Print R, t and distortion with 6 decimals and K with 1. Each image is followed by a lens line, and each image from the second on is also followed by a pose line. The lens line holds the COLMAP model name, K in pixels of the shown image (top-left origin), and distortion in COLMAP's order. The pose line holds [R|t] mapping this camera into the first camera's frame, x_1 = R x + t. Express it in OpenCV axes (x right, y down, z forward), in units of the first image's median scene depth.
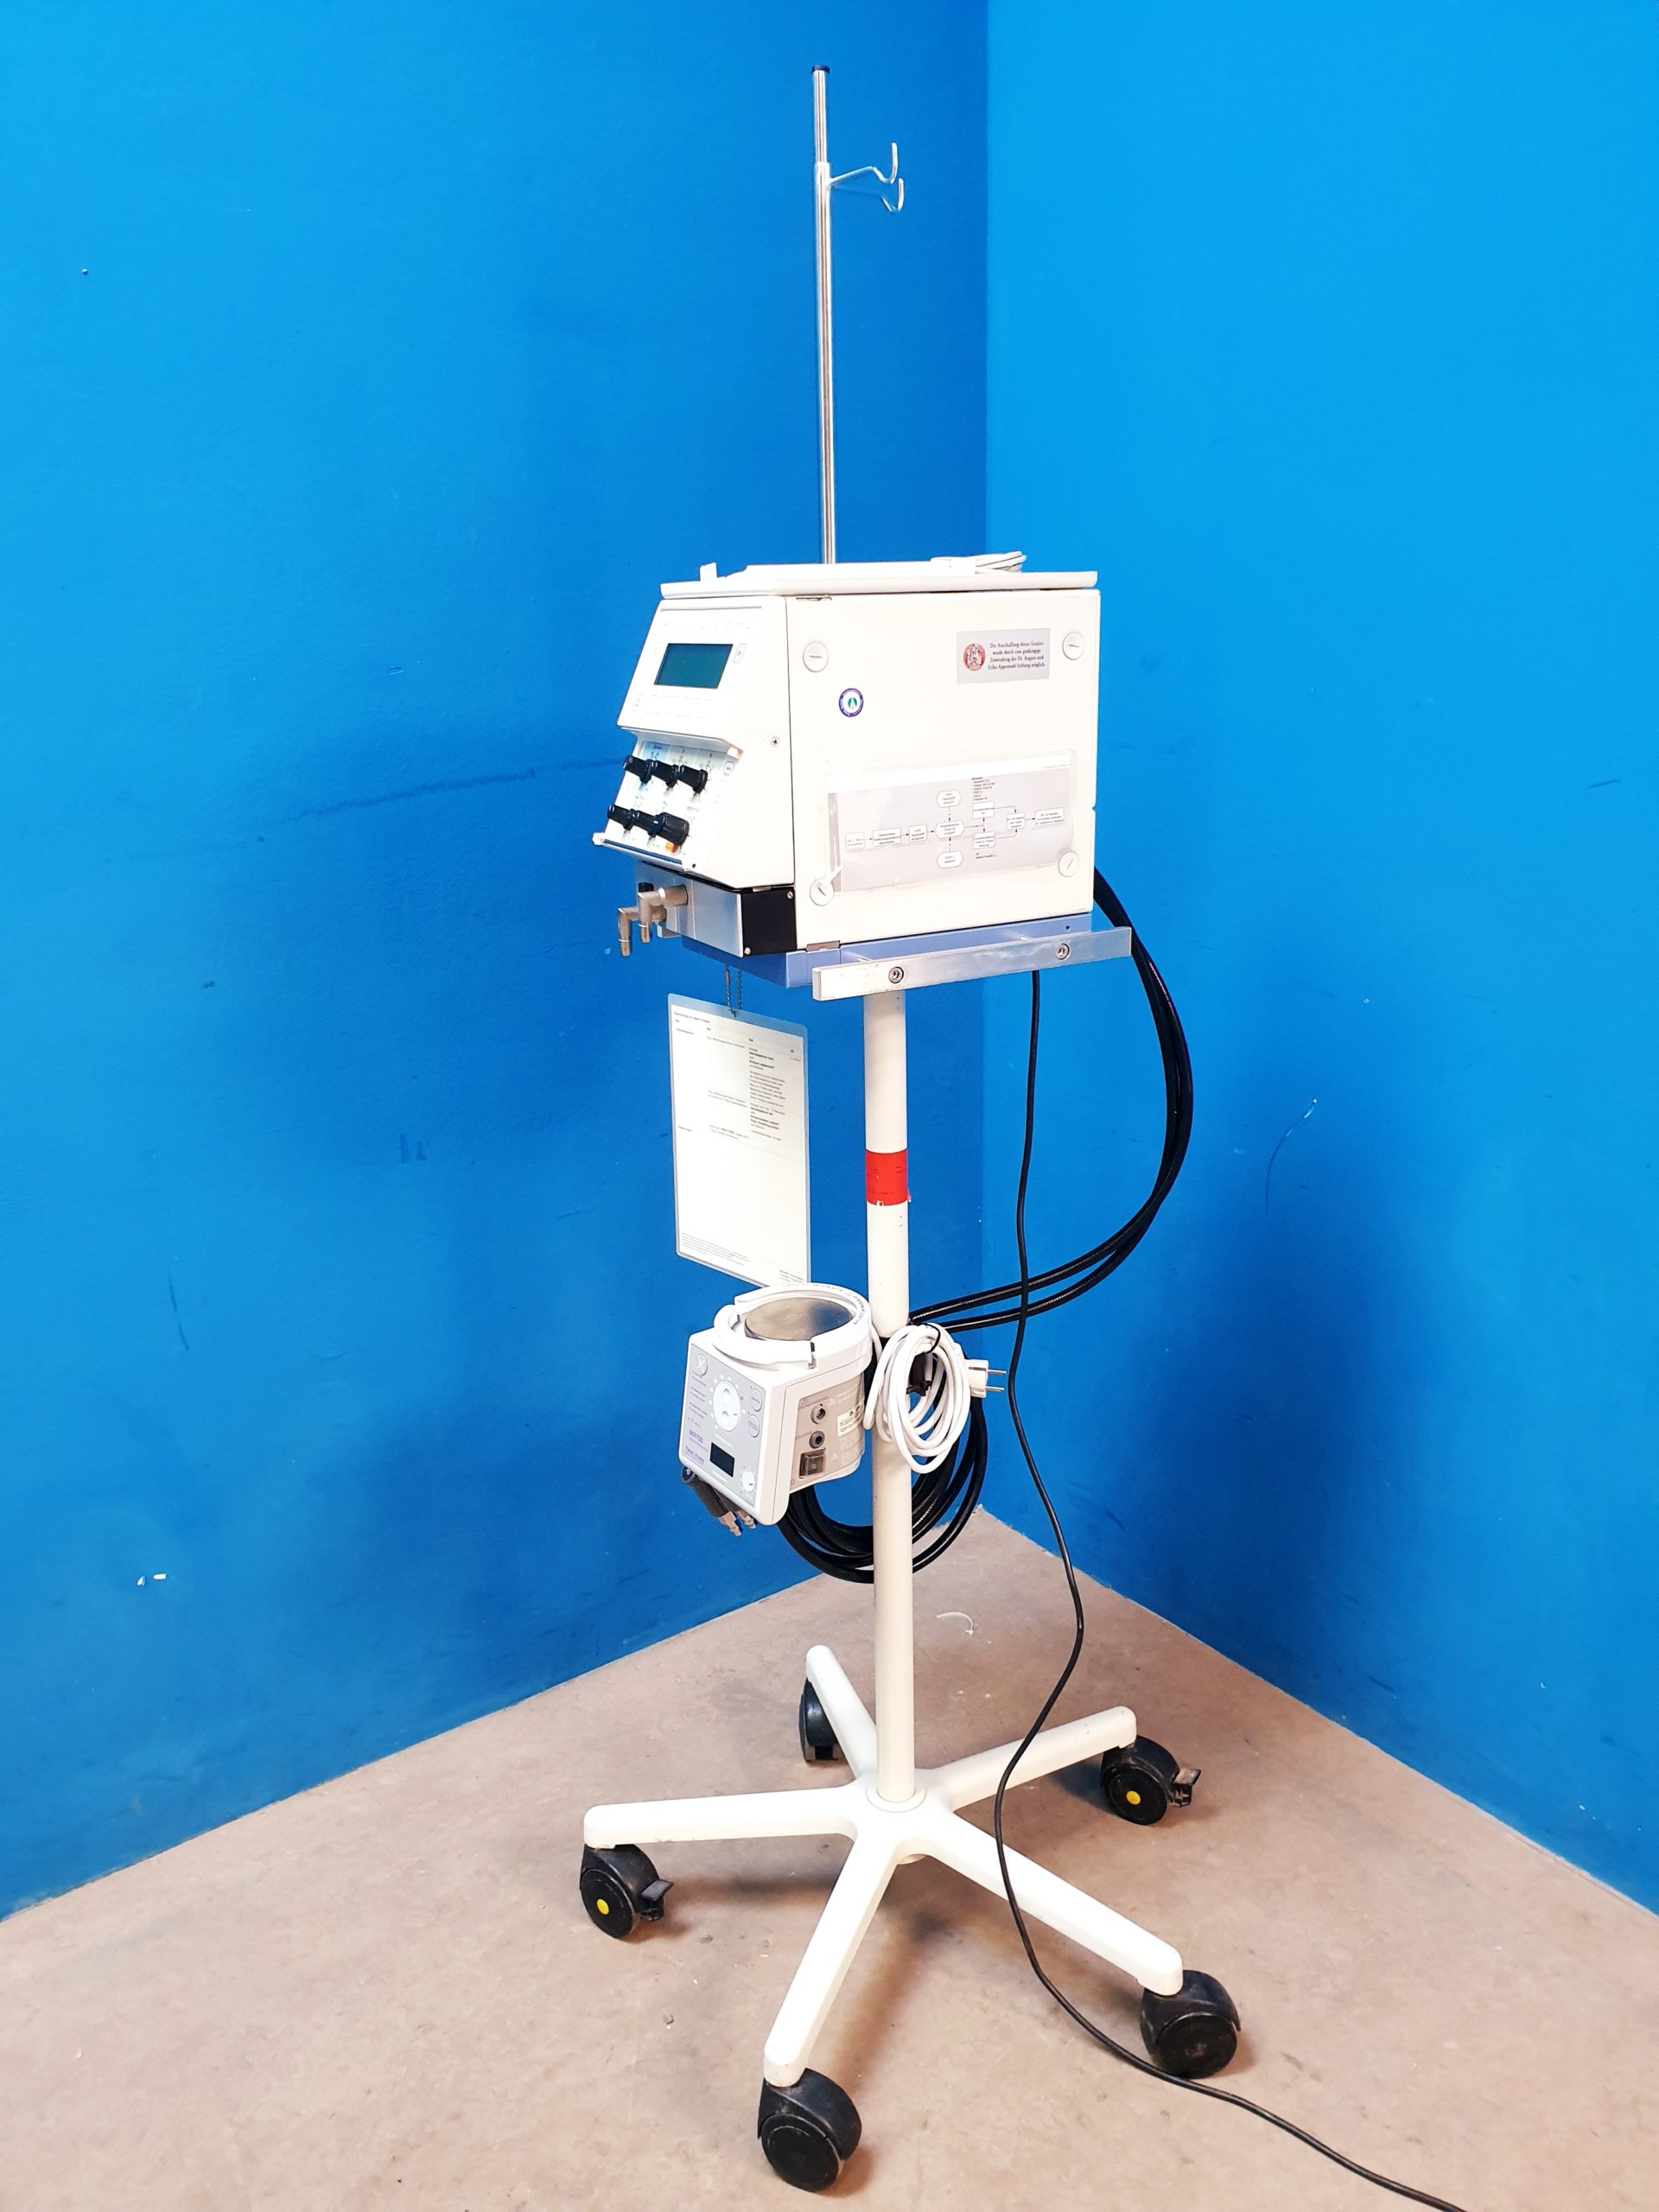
lens RADIAL K [[1750.8, 0, 829.4], [0, 1750.8, 1084.2], [0, 0, 1]] dist [0.010405, 0.023793]
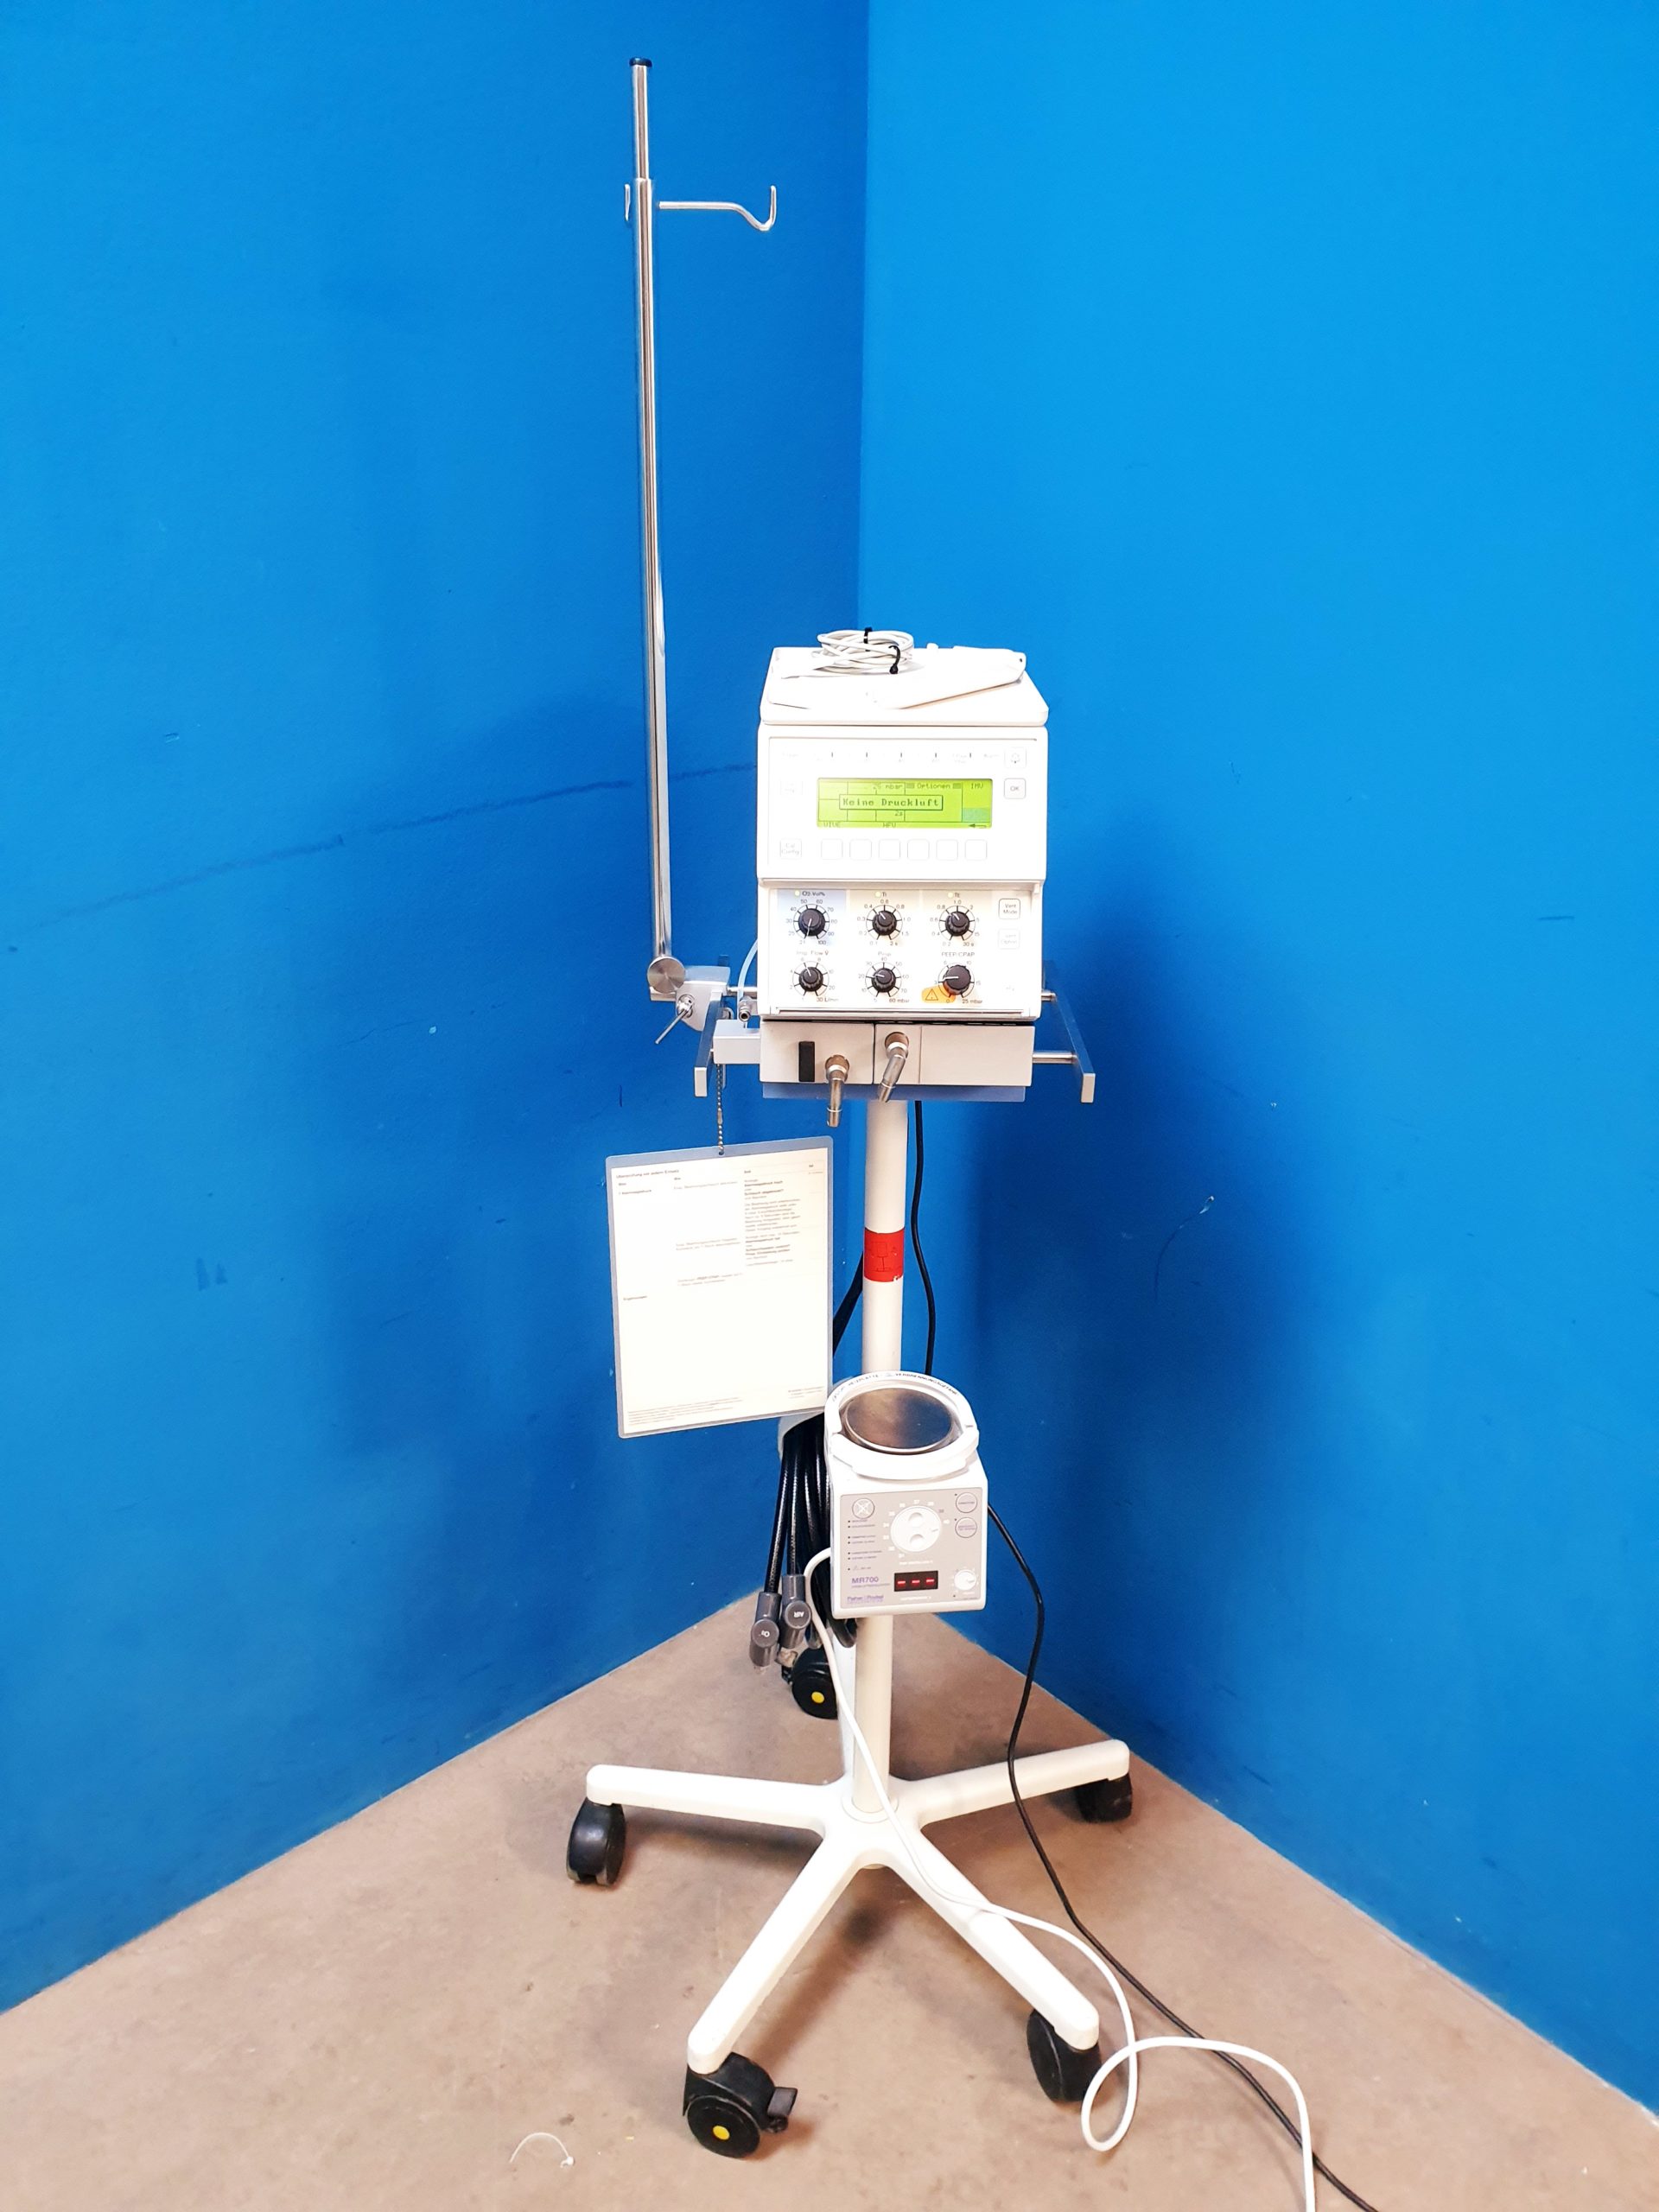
lens RADIAL K [[1750.8, 0, 832.3], [0, 1750.8, 1093.7], [0, 0, 1]] dist [0.010405, 0.023793]
pose [[0.994279, -0.007762, 0.106532, -0.024171], [-0.005592, 0.992206, 0.124483, -0.171449], [-0.106668, -0.124366, 0.986486, 0.119542]]
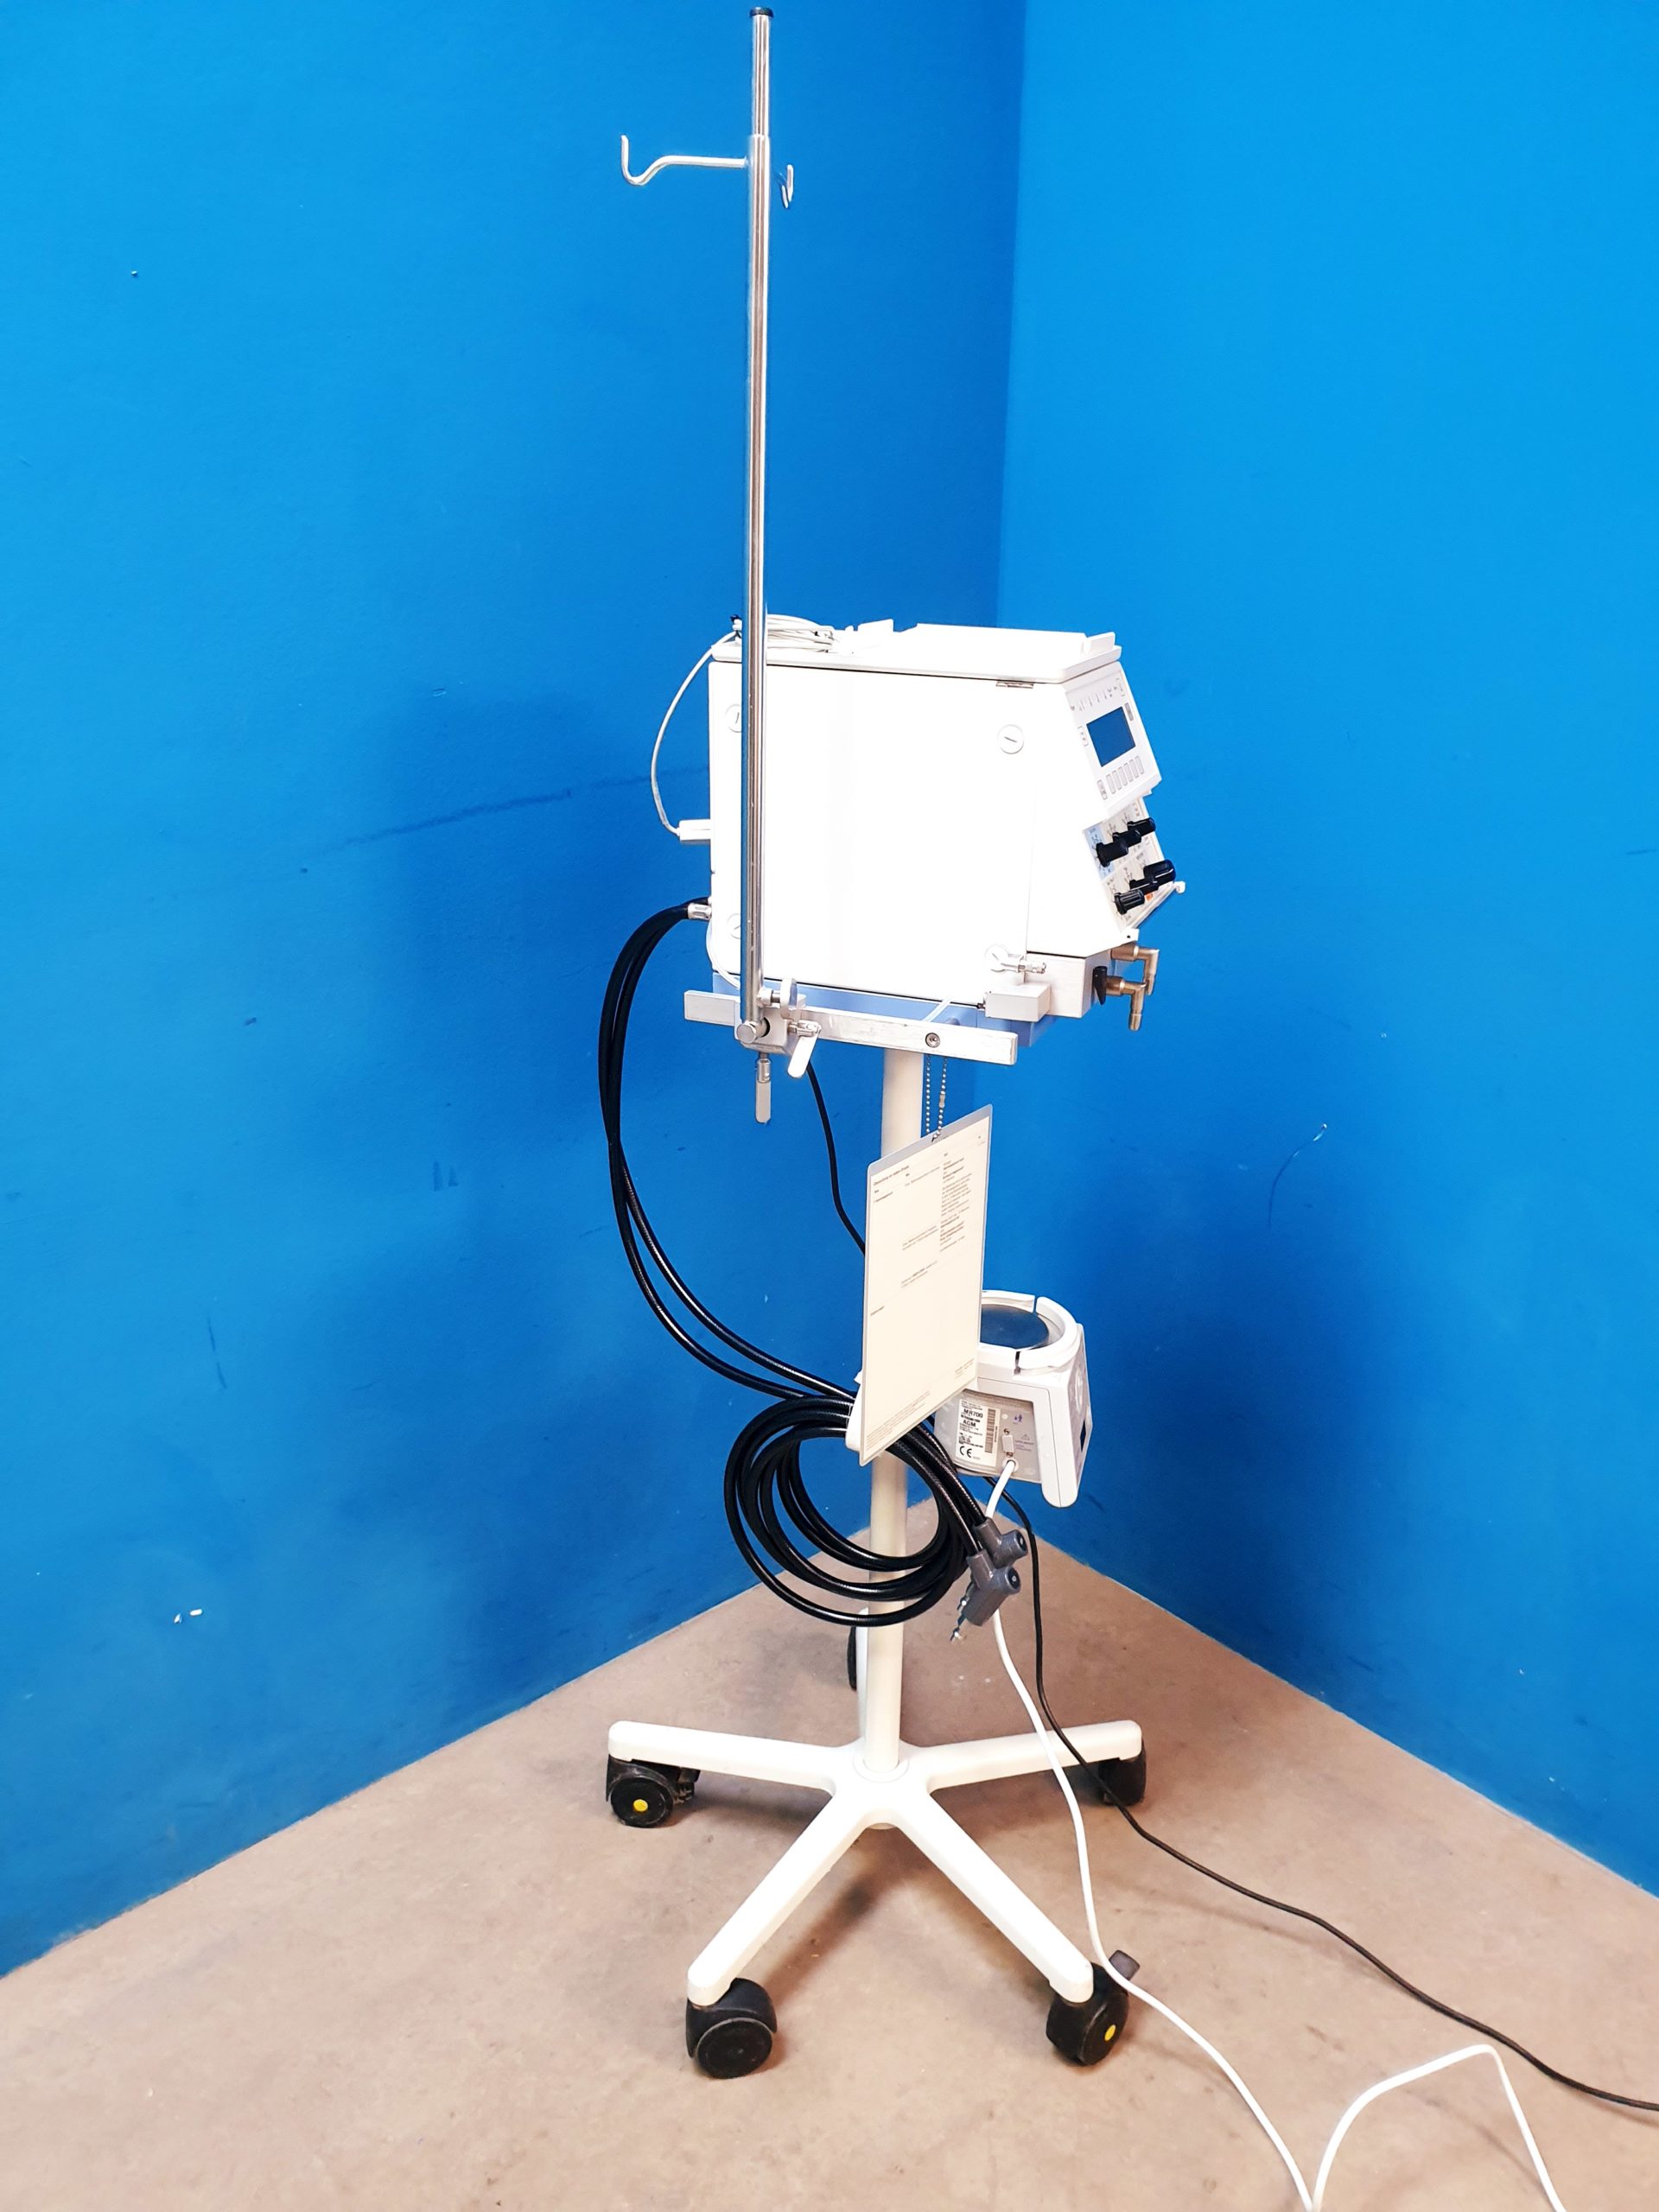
lens RADIAL K [[1750.8, 0, 844.2], [0, 1750.8, 1109.8], [0, 0, 1]] dist [0.010405, 0.023793]
pose [[0.993500, 0.001897, 0.113820, -0.134029], [-0.011196, 0.996642, 0.081112, -0.087033], [-0.113284, -0.081859, 0.990185, 0.003417]]
